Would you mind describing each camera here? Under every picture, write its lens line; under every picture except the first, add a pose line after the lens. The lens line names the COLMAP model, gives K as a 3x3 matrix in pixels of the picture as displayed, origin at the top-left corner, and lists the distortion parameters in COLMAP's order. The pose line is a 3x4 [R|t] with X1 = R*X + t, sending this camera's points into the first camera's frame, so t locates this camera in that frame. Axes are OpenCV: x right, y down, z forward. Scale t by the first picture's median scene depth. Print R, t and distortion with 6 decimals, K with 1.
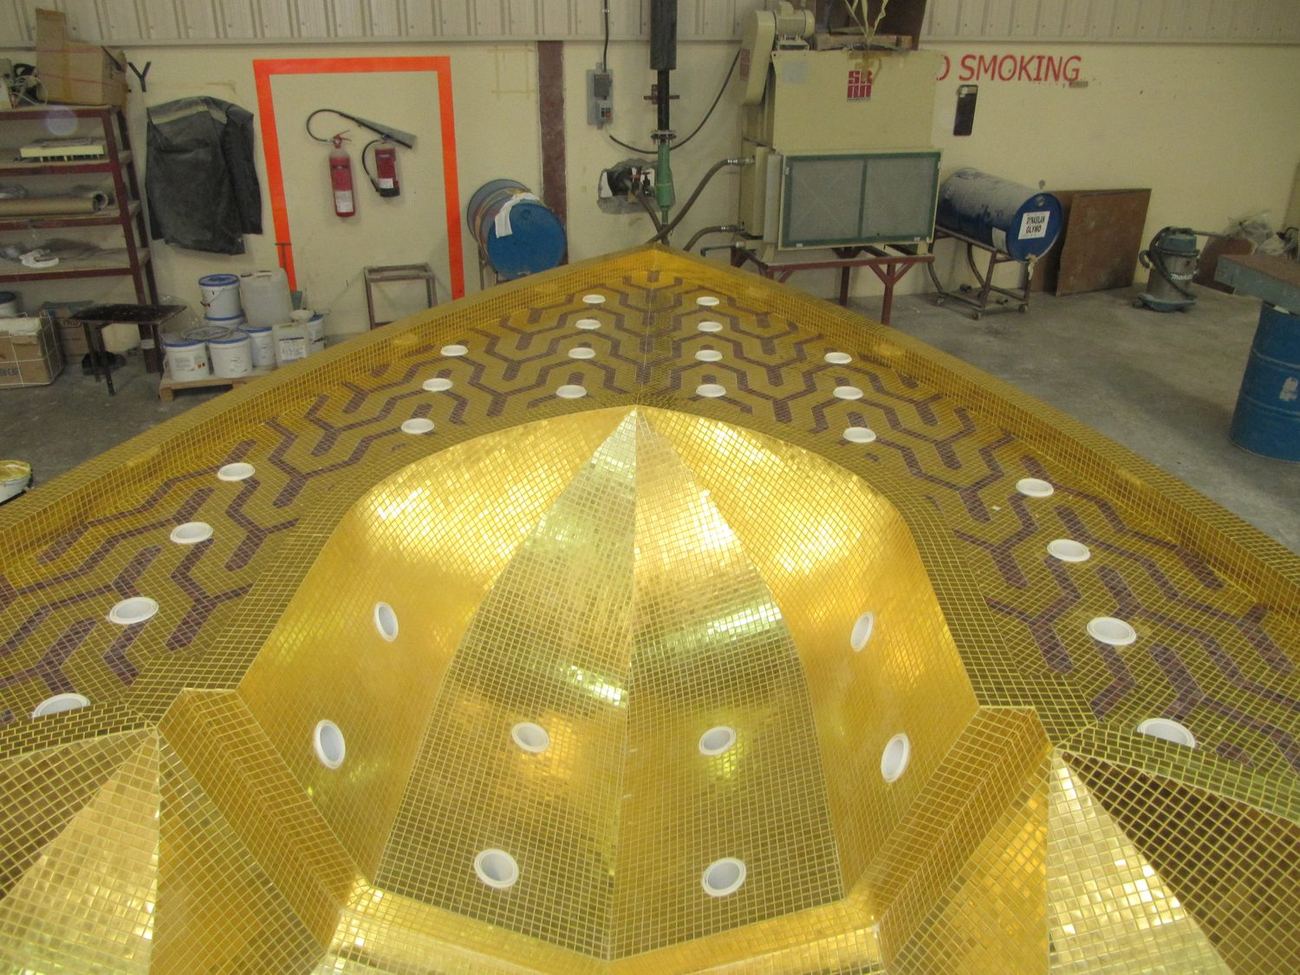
lens RADIAL K [[1030.1, 0, 646.7], [0, 1030.1, 485.6], [0, 0, 1]] dist [-0.047855, -0.000212]
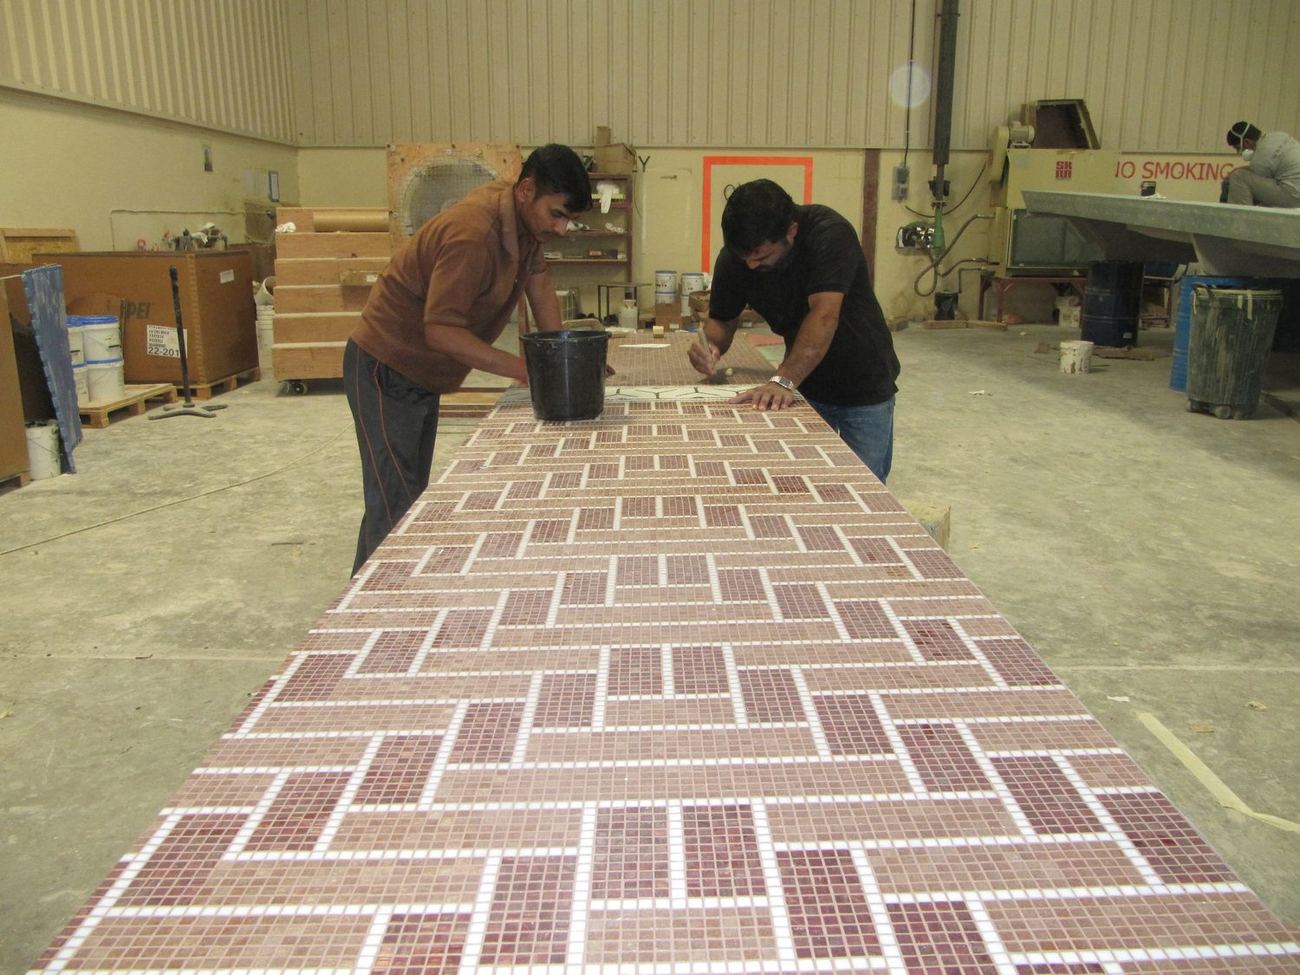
lens RADIAL K [[1030.1, 0, 656.0], [0, 1030.1, 491.3], [0, 0, 1]] dist [-0.047855, -0.000212]
pose [[0.965200, 0.063812, -0.253607, 0.023554], [-0.109148, 0.979566, -0.168931, 0.430511], [0.237645, 0.190733, 0.952442, -0.571149]]
